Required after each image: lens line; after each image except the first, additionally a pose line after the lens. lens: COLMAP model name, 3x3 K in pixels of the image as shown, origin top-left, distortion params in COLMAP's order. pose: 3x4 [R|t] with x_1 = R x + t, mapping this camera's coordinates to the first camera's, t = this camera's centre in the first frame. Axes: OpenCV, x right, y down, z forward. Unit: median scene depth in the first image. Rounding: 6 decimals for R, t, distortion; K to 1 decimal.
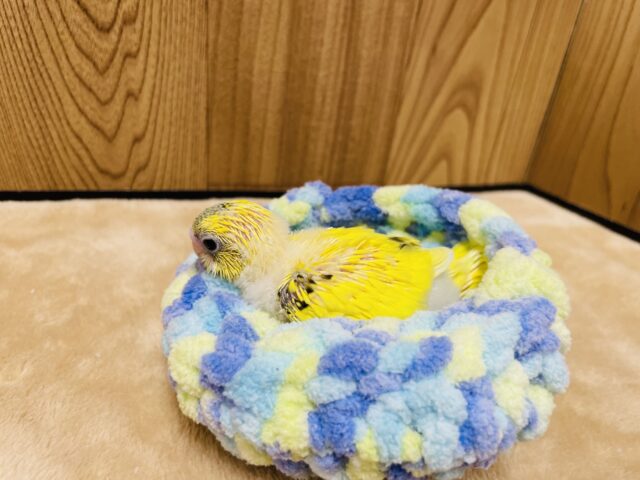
lens RADIAL K [[498.6, 0, 320.0], [0, 498.6, 240.0], [0, 0, 1]] dist [0.047346, -0.105901]
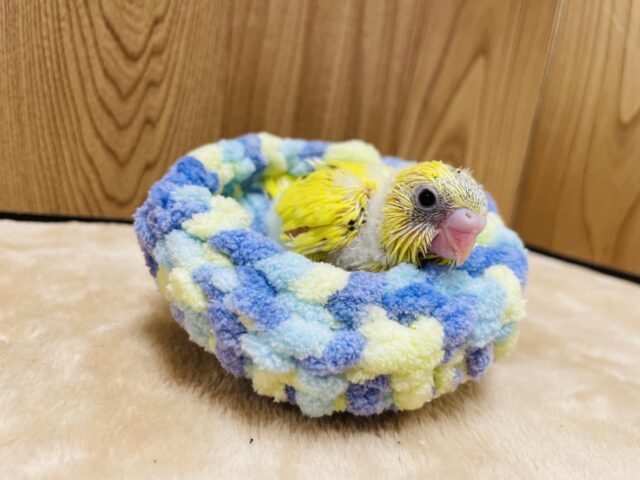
lens RADIAL K [[498.6, 0, 320.0], [0, 498.6, 240.0], [0, 0, 1]] dist [0.047346, -0.105901]
pose [[0.995708, 0.010520, 0.091950, -0.120362], [0.015814, 0.959567, -0.281035, 0.251880], [-0.091189, 0.281283, 0.955283, 0.043317]]
